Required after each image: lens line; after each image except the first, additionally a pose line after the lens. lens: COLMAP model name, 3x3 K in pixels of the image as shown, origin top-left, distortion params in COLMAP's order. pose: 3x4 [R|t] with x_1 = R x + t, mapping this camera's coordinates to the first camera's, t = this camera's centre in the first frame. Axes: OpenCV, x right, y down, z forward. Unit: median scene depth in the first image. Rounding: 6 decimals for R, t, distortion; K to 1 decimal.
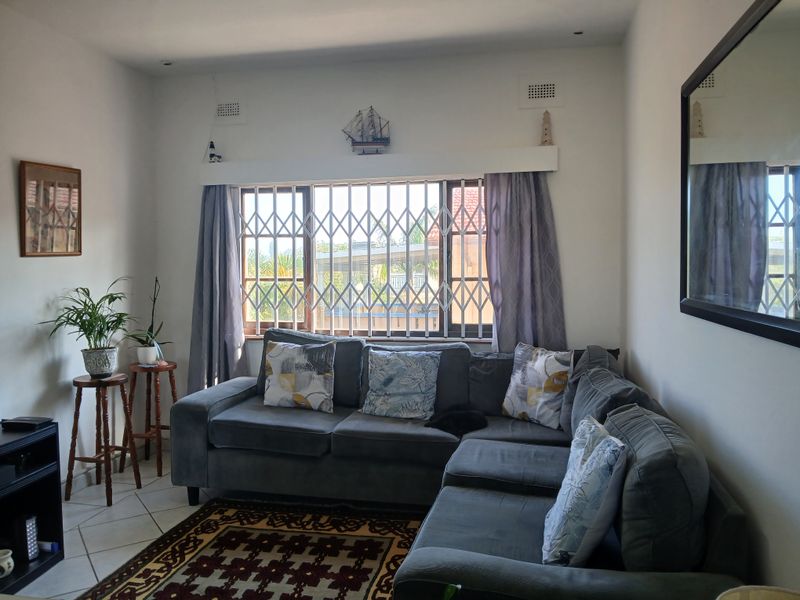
lens RADIAL K [[631.1, 0, 398.8], [0, 631.1, 296.4], [0, 0, 1]] dist [0.061417, -0.143071]
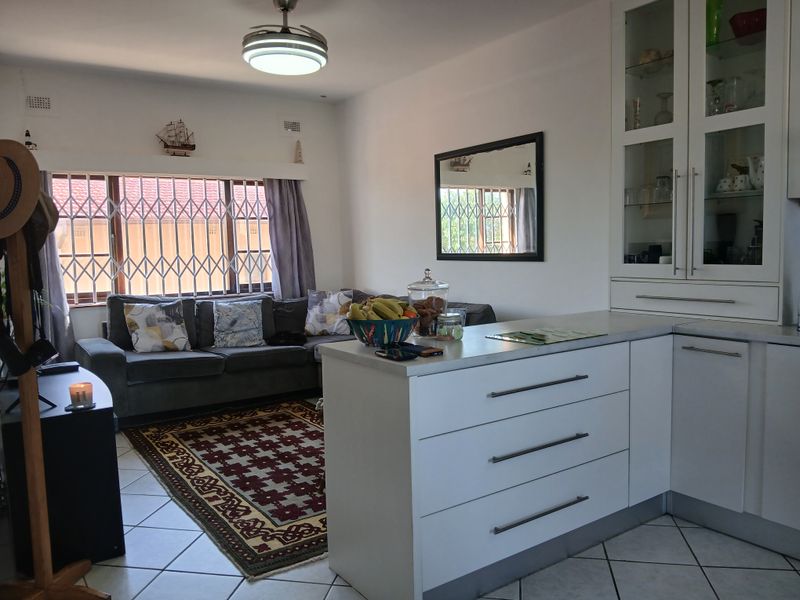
lens RADIAL K [[631.1, 0, 398.5], [0, 631.1, 307.1], [0, 0, 1]] dist [0.061417, -0.143071]
pose [[0.691002, -0.079024, 0.718520, -0.750229], [0.049124, 0.996842, 0.062392, 0.027026], [-0.721182, -0.007817, 0.692702, -0.247537]]
